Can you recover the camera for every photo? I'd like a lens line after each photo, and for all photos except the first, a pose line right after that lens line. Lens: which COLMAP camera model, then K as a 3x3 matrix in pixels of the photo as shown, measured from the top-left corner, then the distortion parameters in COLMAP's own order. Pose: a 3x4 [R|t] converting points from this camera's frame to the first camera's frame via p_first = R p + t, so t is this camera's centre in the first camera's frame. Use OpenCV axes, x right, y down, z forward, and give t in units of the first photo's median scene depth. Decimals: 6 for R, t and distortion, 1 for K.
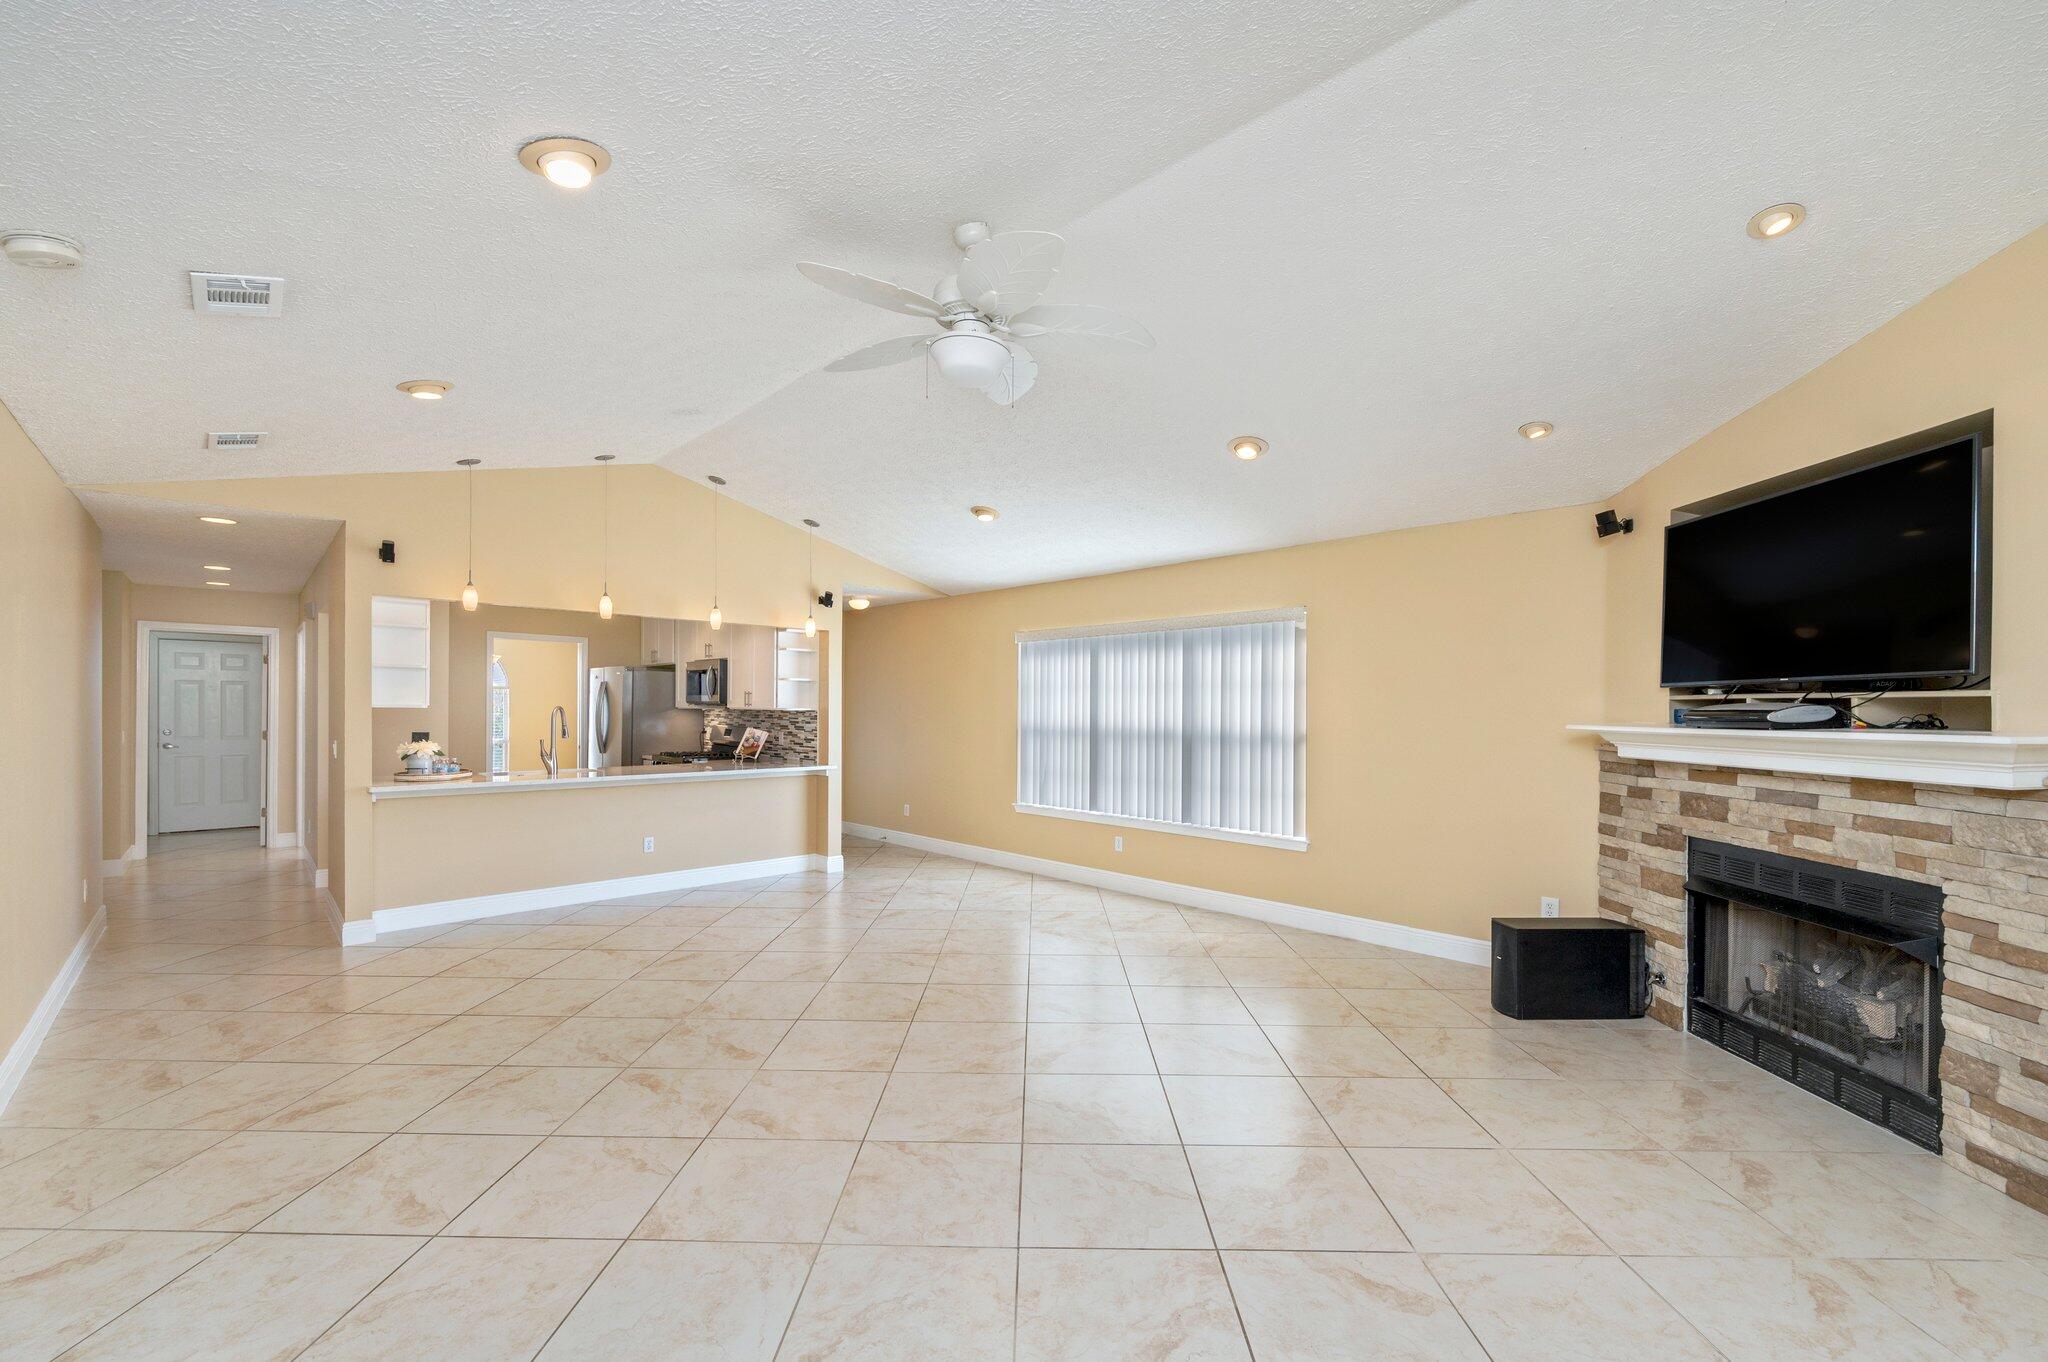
lens RADIAL K [[825.5, 0, 1033.3], [0, 825.5, 707.7], [0, 0, 1]] dist [-0.002345, -0.000279]
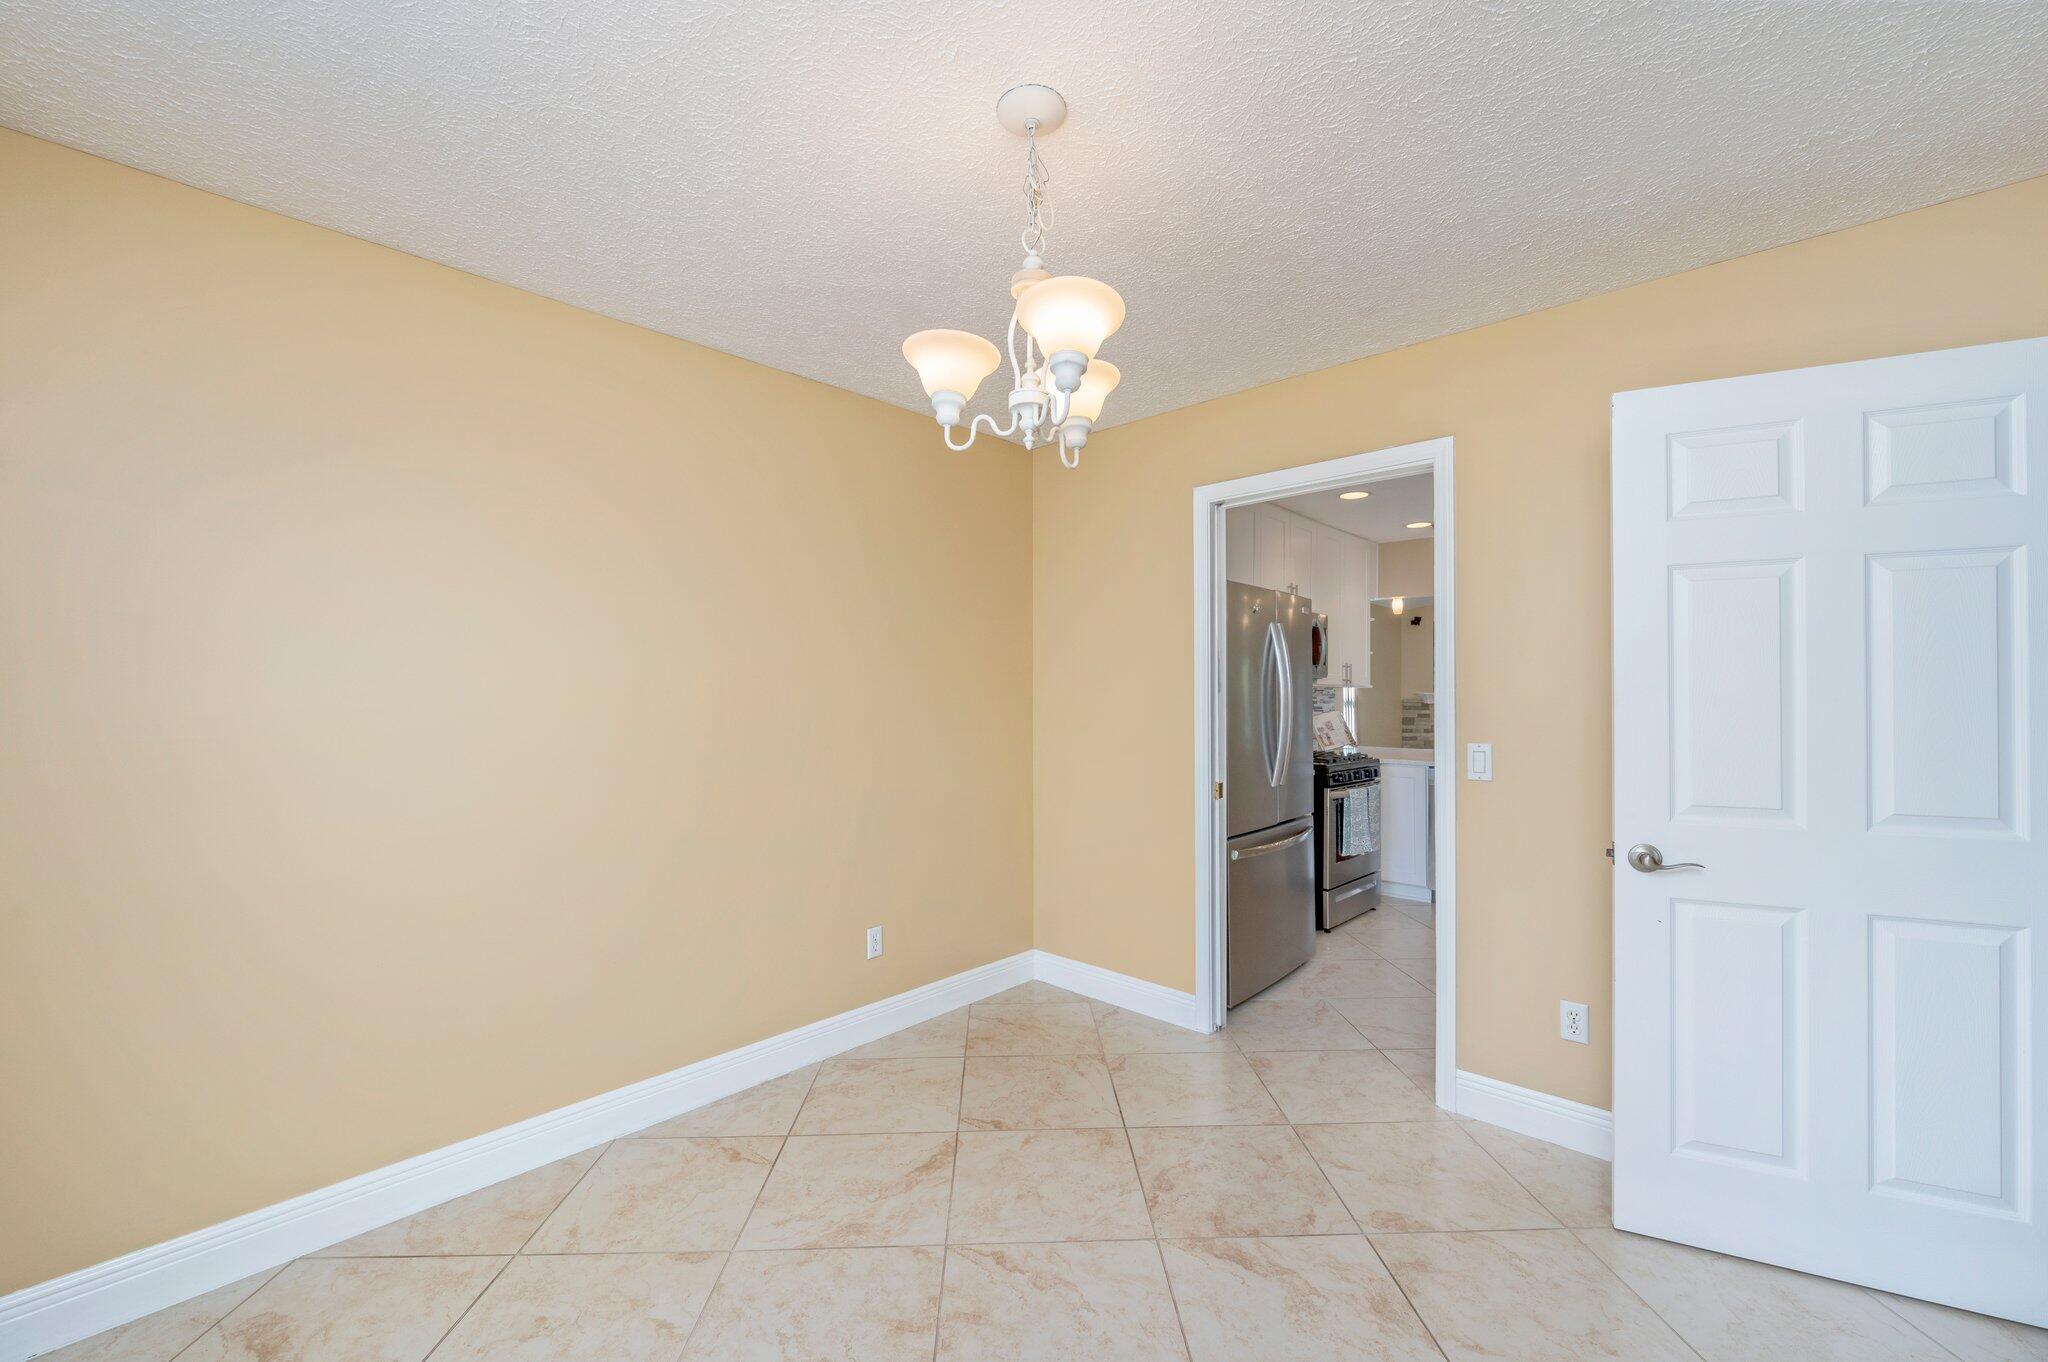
lens RADIAL K [[825.5, 0, 1024.3], [0, 825.5, 686.1], [0, 0, 1]] dist [-0.002345, -0.000279]
pose [[-0.046281, 0.001046, 0.998928, -1.976410], [-0.000587, 0.999999, -0.001074, 0.003099], [-0.998928, -0.000636, -0.046281, 2.385822]]
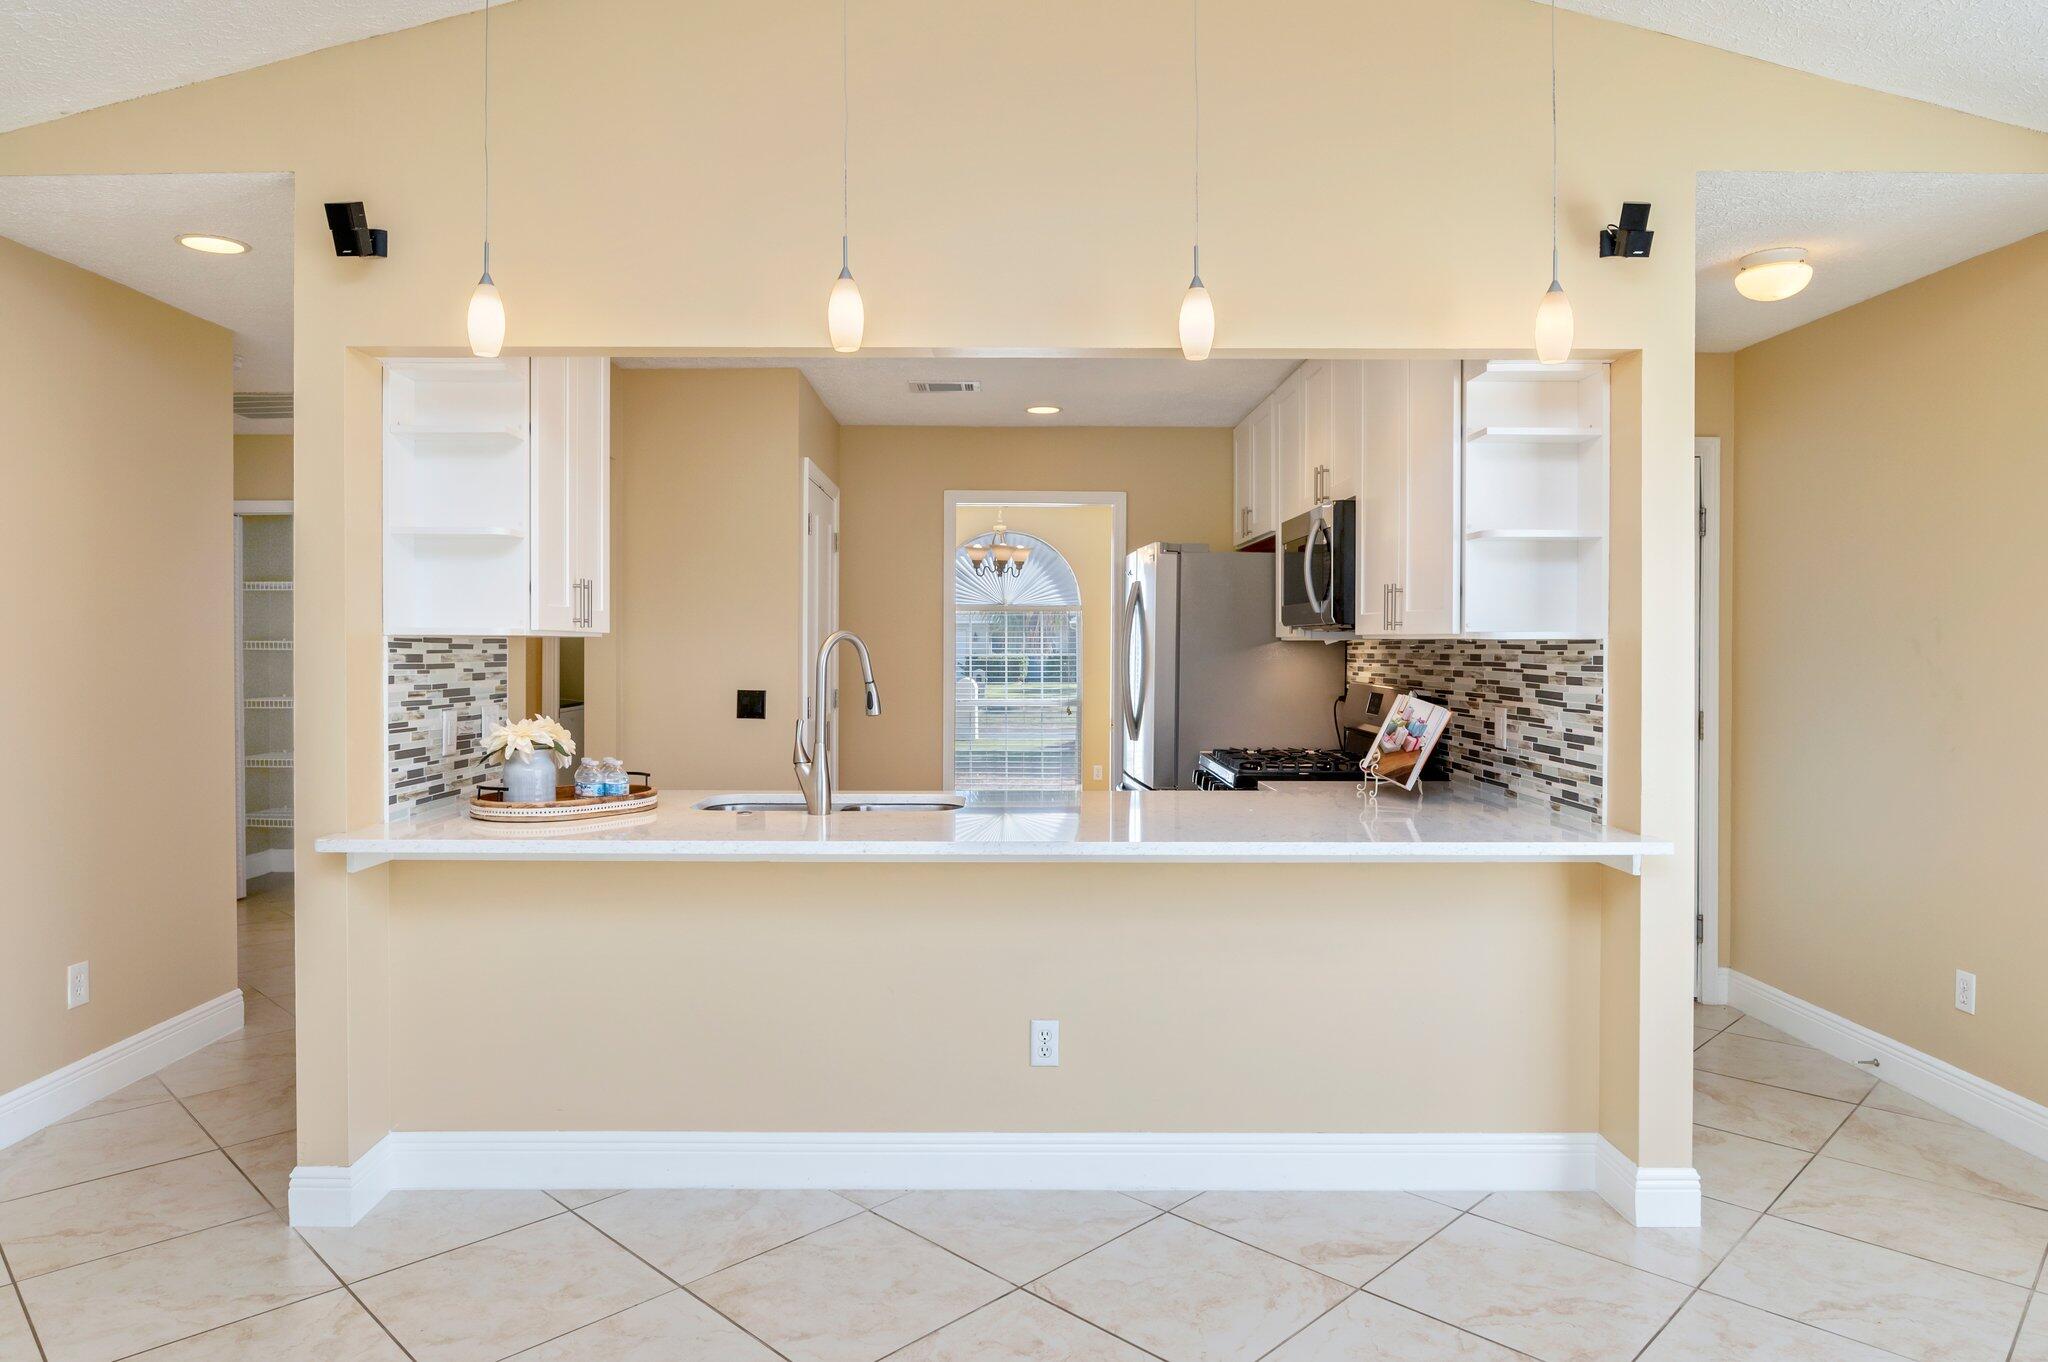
lens RADIAL K [[1258.6, 0, 1014.1], [0, 1258.6, 660.5], [0, 0, 1]] dist [-0.015731, 0.000700]
pose [[0.715282, 0.001635, -0.698834, -0.180089], [0.005297, 0.999956, 0.007762, 0.010674], [0.698816, -0.009254, 0.715241, 0.947325]]
